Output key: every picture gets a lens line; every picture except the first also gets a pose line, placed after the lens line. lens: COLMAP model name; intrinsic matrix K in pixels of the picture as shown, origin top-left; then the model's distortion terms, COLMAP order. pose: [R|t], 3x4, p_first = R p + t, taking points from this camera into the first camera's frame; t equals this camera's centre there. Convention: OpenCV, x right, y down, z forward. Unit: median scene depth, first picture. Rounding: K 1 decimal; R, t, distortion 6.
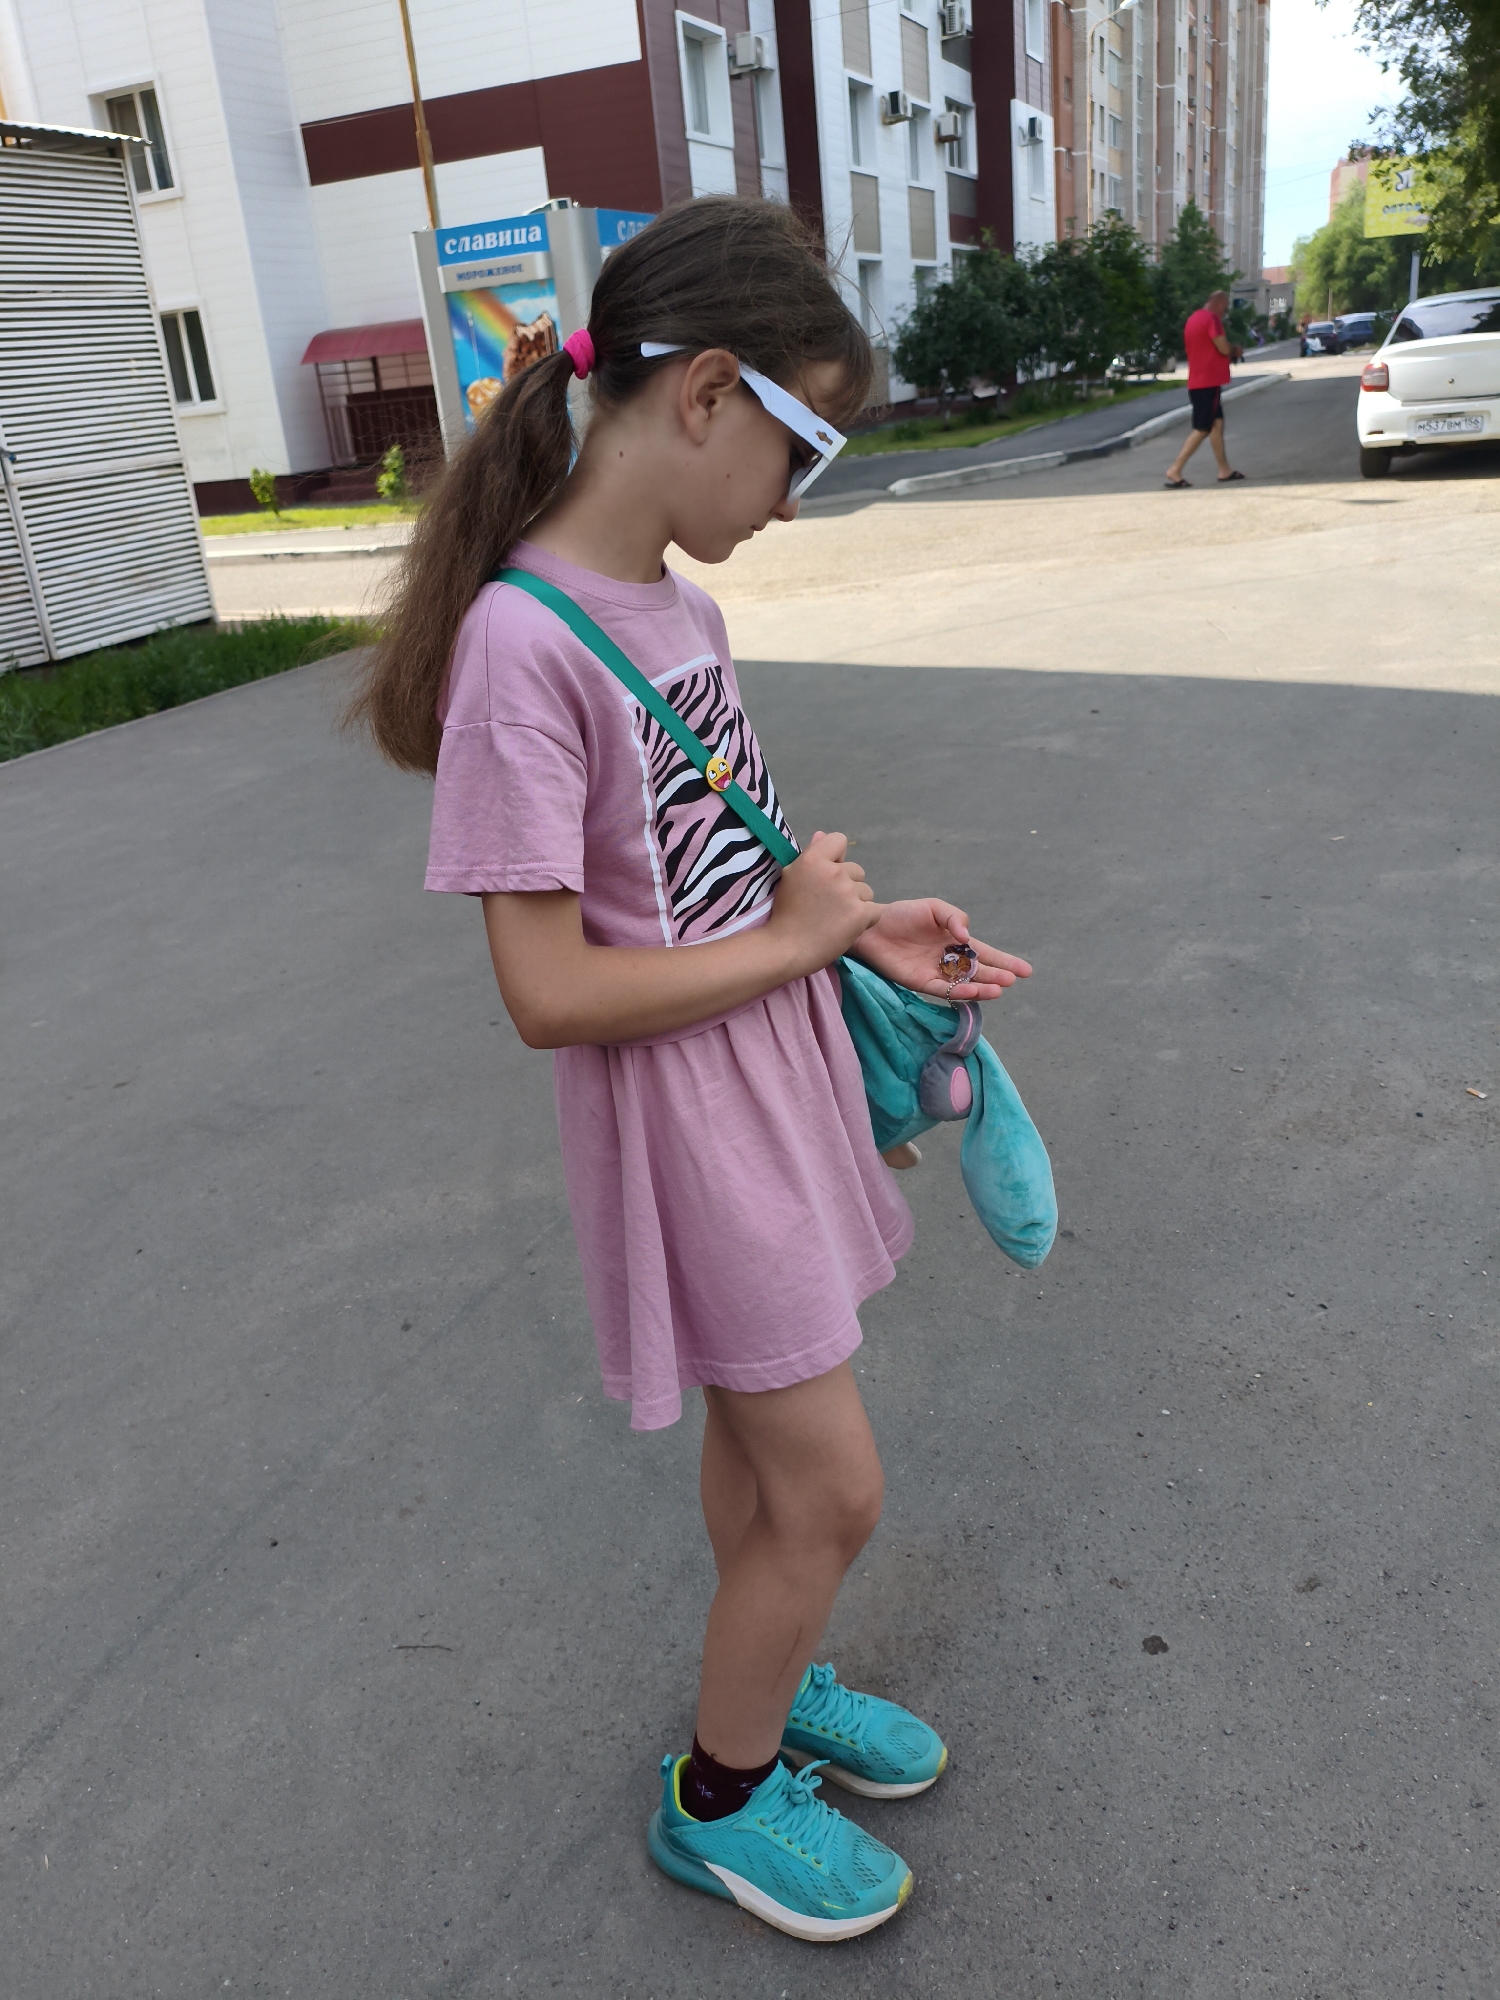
lens RADIAL K [[1555.6, 0, 714.2], [0, 1555.6, 986.9], [0, 0, 1]] dist [0.005713, -0.057061]
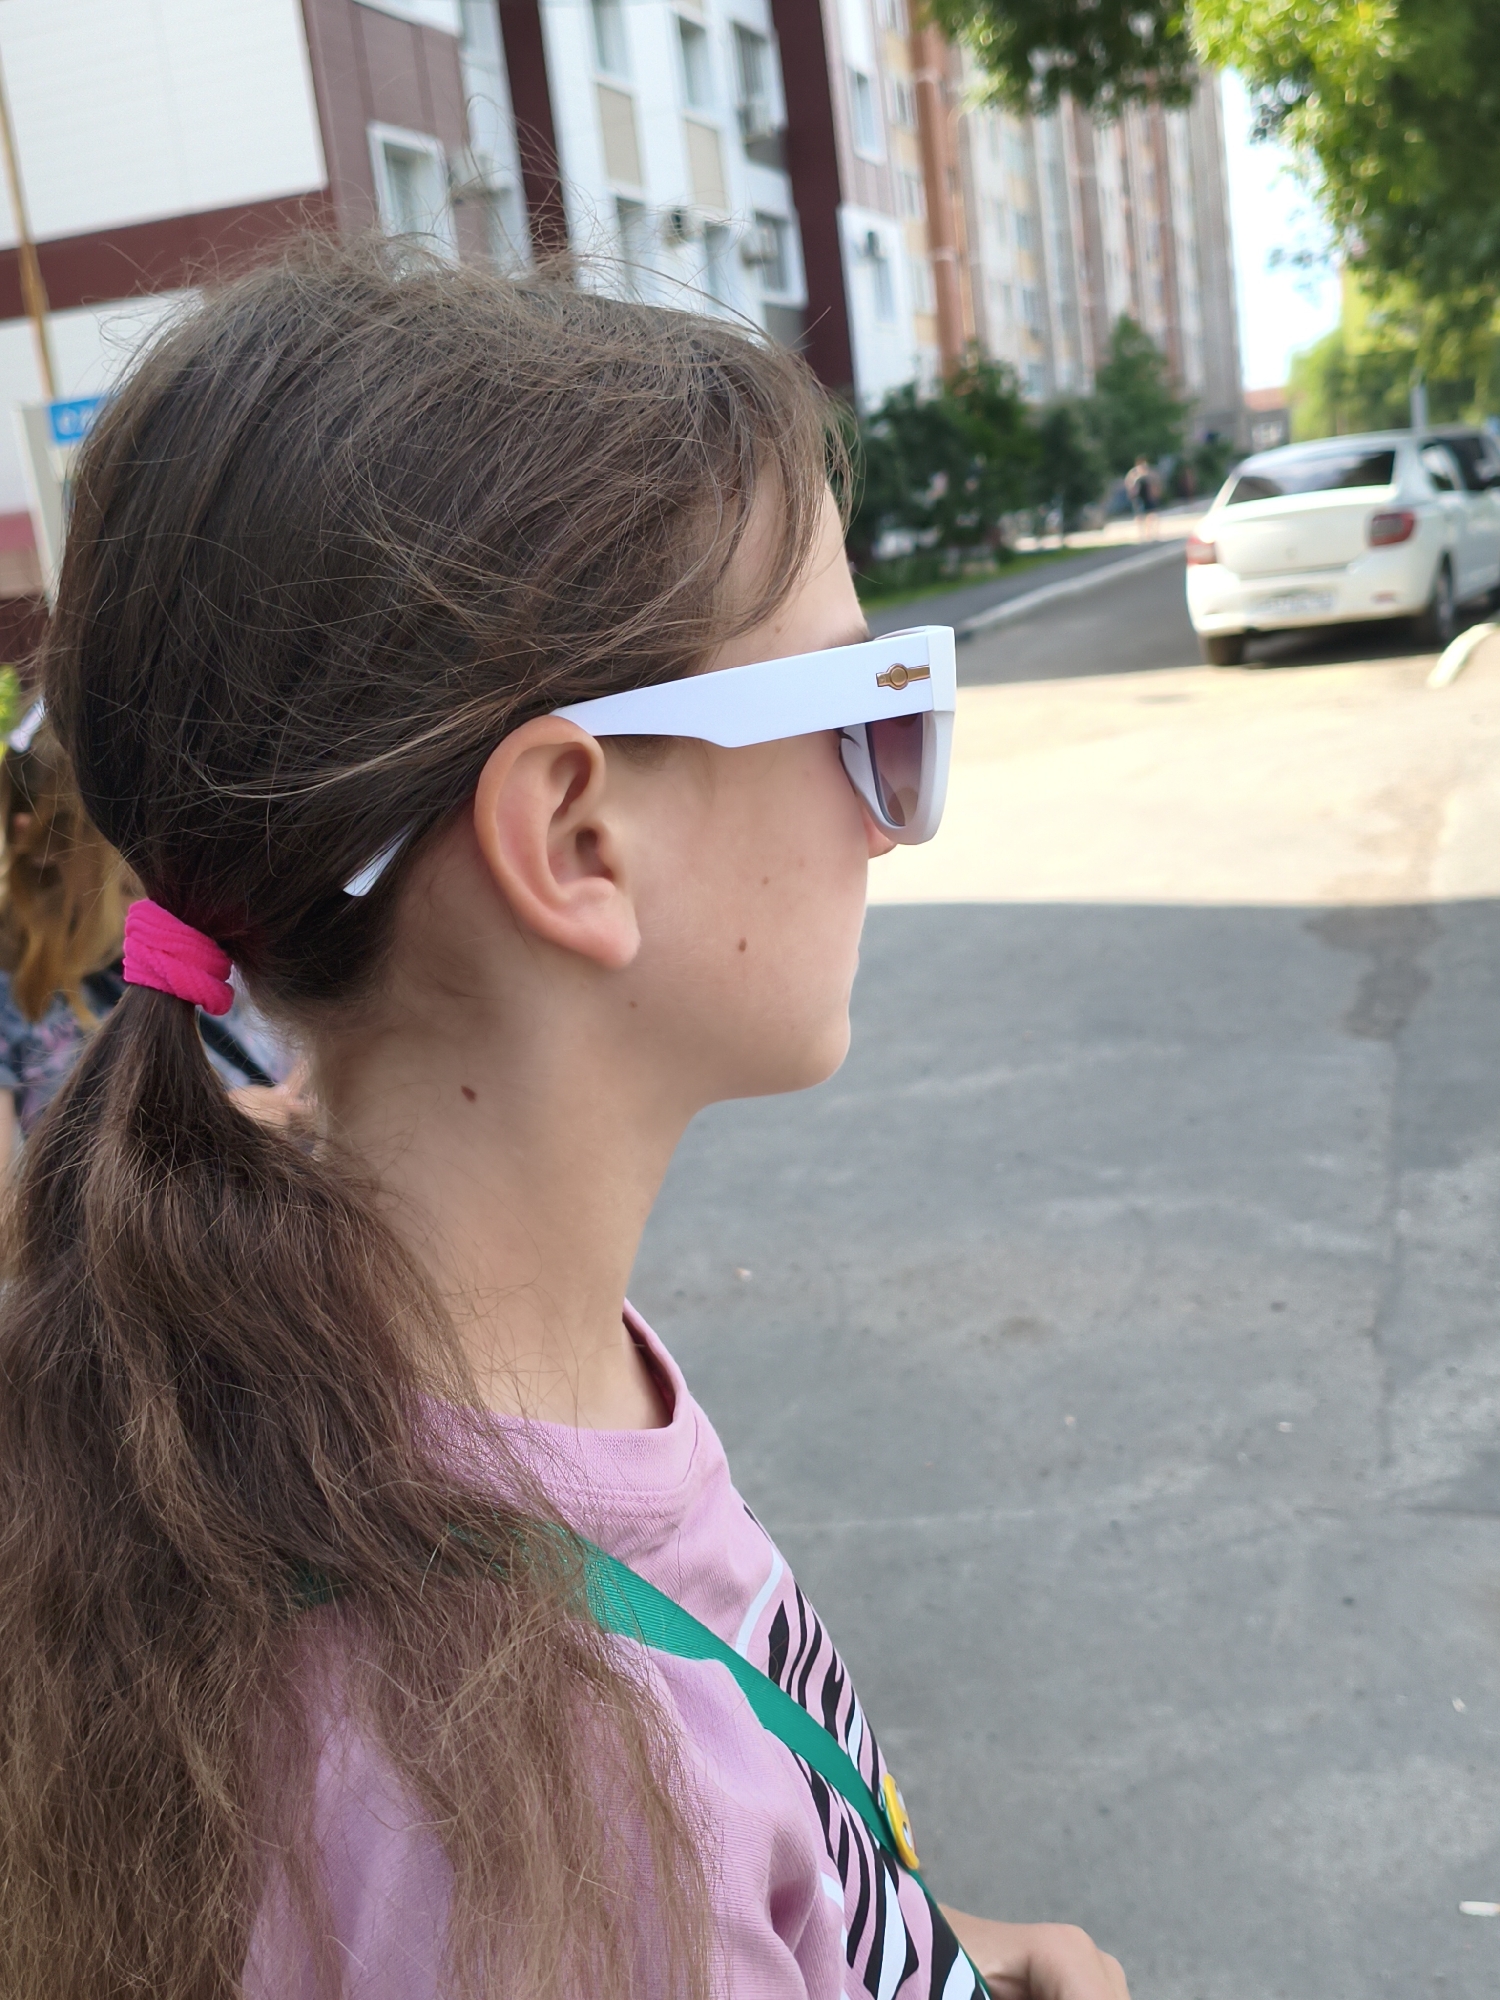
lens RADIAL K [[2259.8, 0, 750.0], [0, 2259.8, 1000.0], [0, 0, 1]] dist [0.066247, -0.191452]
pose [[0.995843, -0.045146, 0.079110, 0.060164], [0.058273, 0.983301, -0.172405, 0.022512], [-0.070006, 0.176298, 0.981844, -0.083654]]
